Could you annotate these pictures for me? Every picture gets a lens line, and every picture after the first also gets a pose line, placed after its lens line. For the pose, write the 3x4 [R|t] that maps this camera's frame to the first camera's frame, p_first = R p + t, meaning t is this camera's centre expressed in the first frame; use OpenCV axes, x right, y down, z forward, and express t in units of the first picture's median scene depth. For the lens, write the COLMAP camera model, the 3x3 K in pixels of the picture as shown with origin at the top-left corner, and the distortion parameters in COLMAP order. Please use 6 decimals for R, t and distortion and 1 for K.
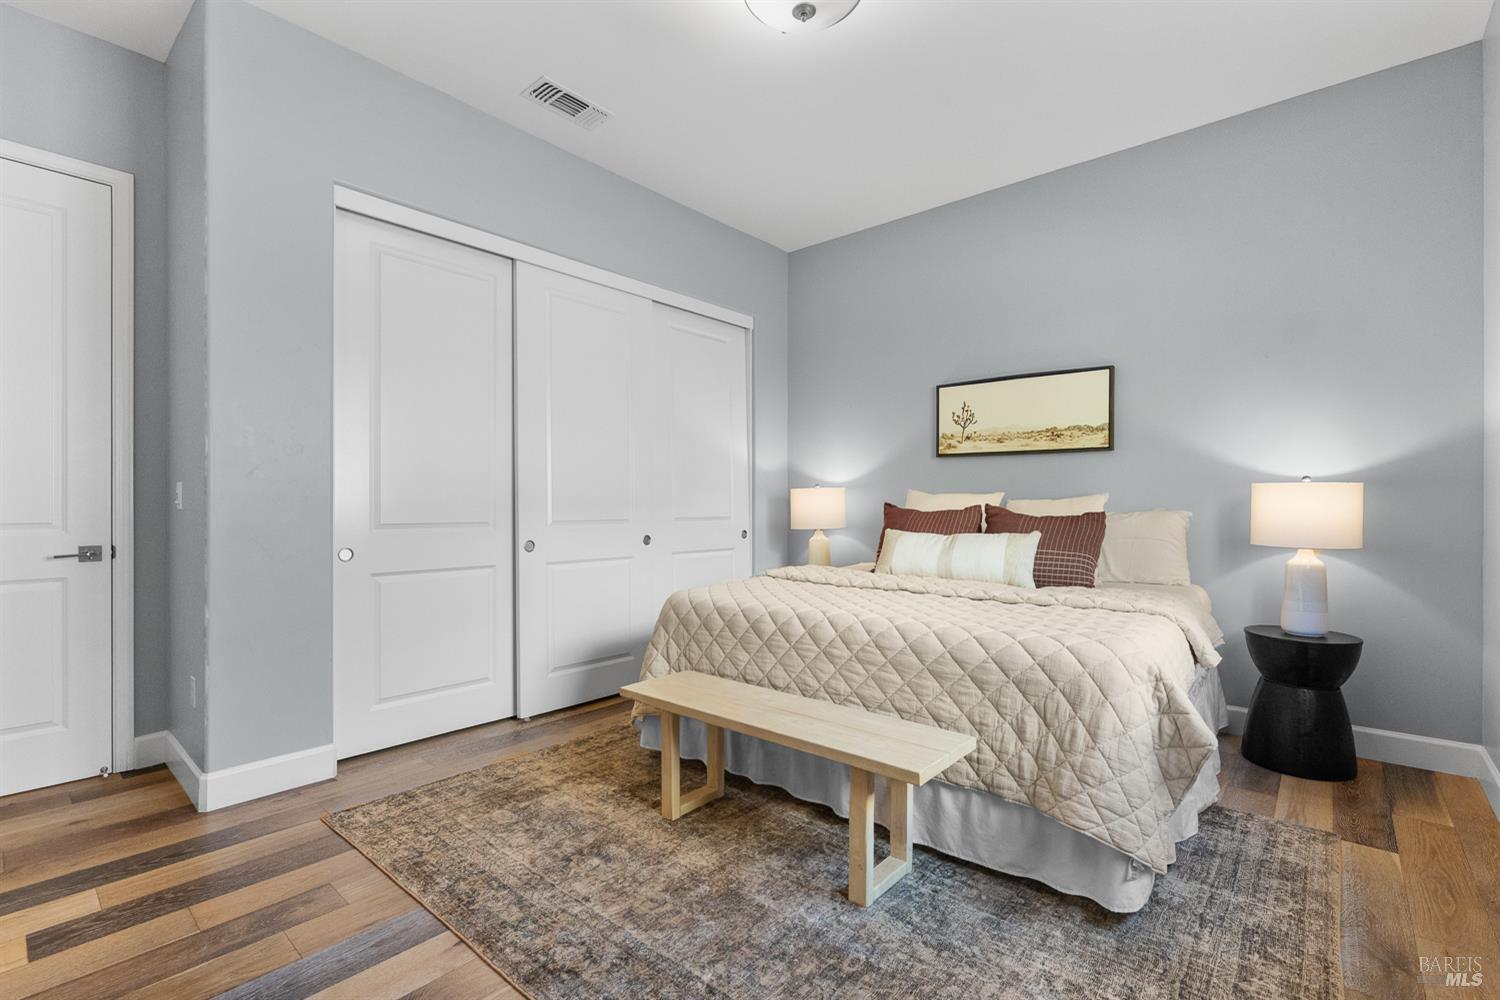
lens RADIAL K [[676.9, 0, 749.2], [0, 676.9, 511.4], [0, 0, 1]] dist [-0.001842, 0.000025]
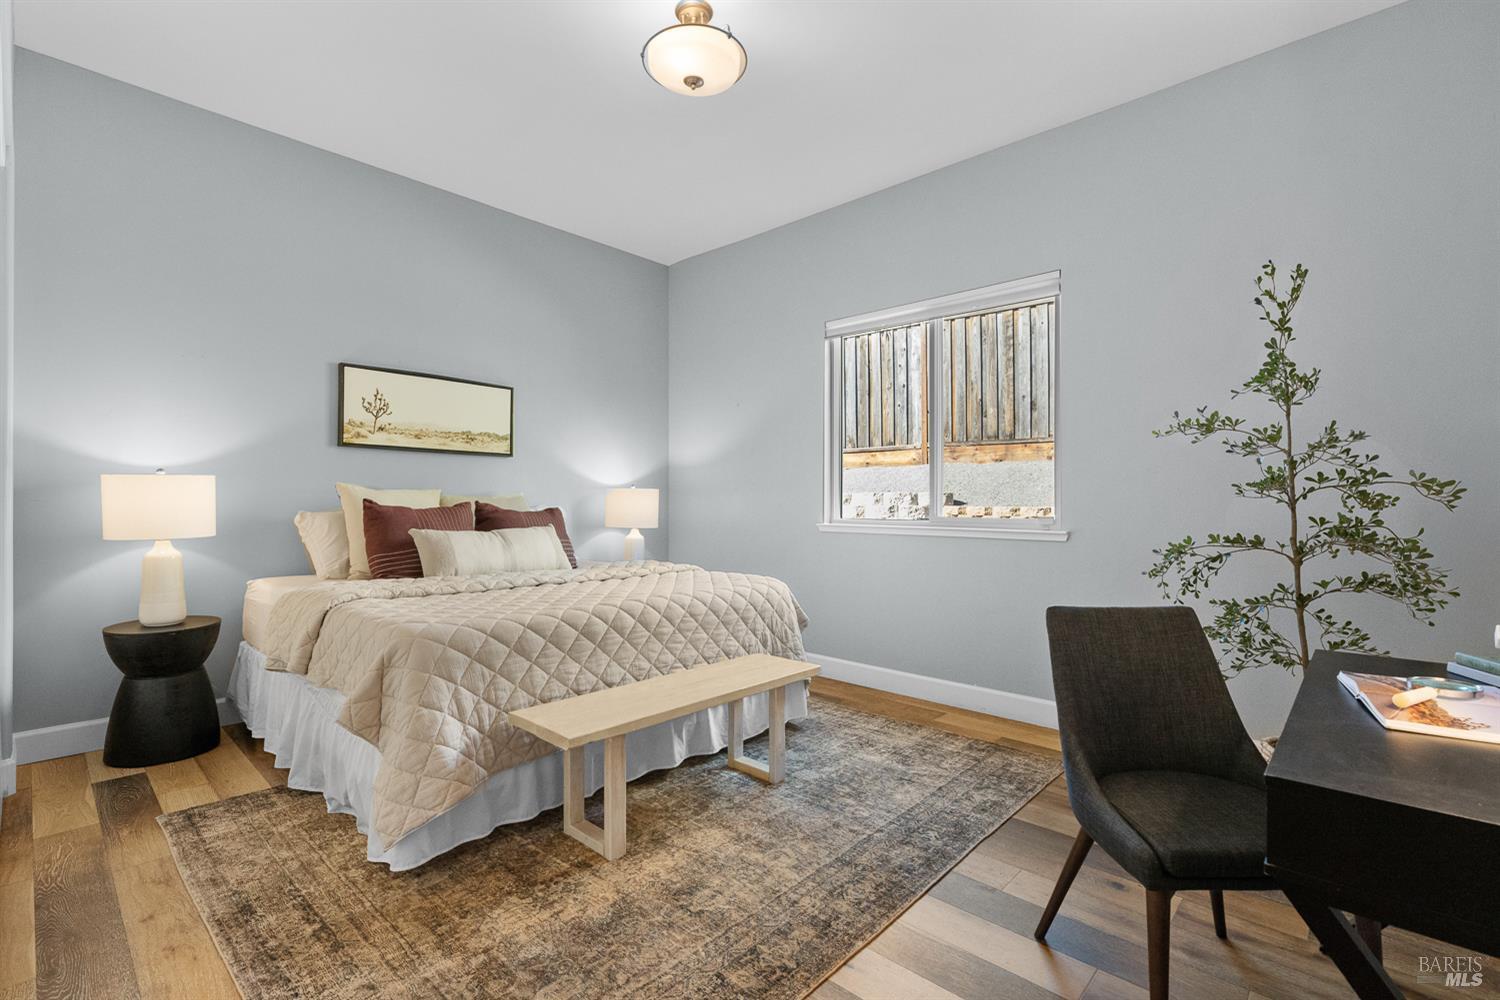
lens RADIAL K [[676.9, 0, 748.6], [0, 676.9, 494.0], [0, 0, 1]] dist [-0.001842, 0.000025]
pose [[0.026972, 0.010461, 0.999581, -0.881115], [0.003246, 0.999939, -0.010553, -0.011548], [-0.999631, 0.003529, 0.026937, 0.702913]]
